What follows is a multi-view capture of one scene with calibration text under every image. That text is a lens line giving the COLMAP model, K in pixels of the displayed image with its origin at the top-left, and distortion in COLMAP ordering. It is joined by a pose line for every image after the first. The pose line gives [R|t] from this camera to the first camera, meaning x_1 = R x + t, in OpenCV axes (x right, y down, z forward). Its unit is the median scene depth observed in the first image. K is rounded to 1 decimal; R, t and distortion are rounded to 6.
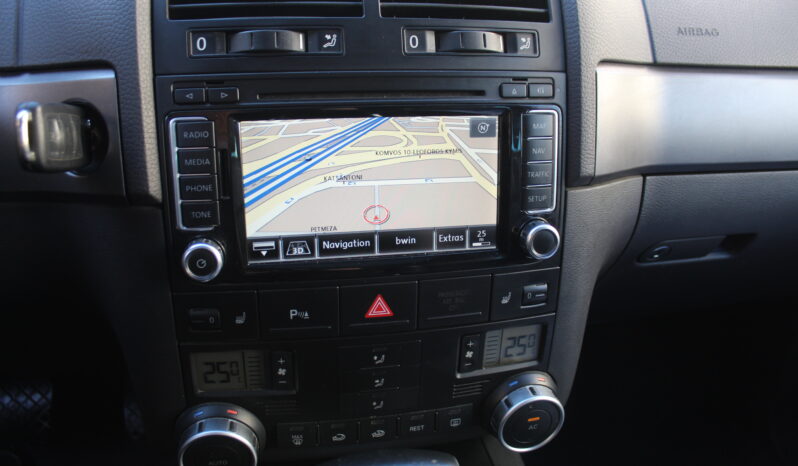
lens RADIAL K [[637.7, 0, 401.0], [0, 637.7, 212.4], [0, 0, 1]] dist [-0.163619, 0.120178]
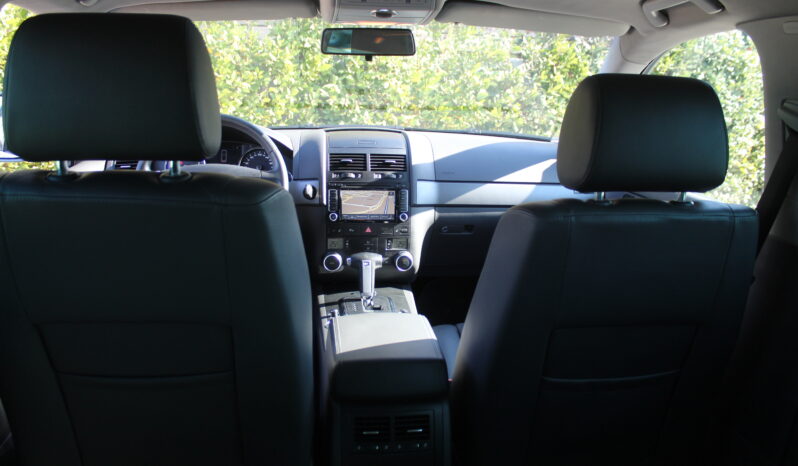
lens RADIAL K [[637.7, 0, 401.0], [0, 637.7, 212.4], [0, 0, 1]] dist [-0.163619, 0.120178]
pose [[0.996500, 0.004424, -0.083477, 0.598820], [-0.022641, 0.975559, -0.218566, 1.044769], [0.080470, 0.219691, 0.972245, -3.603533]]
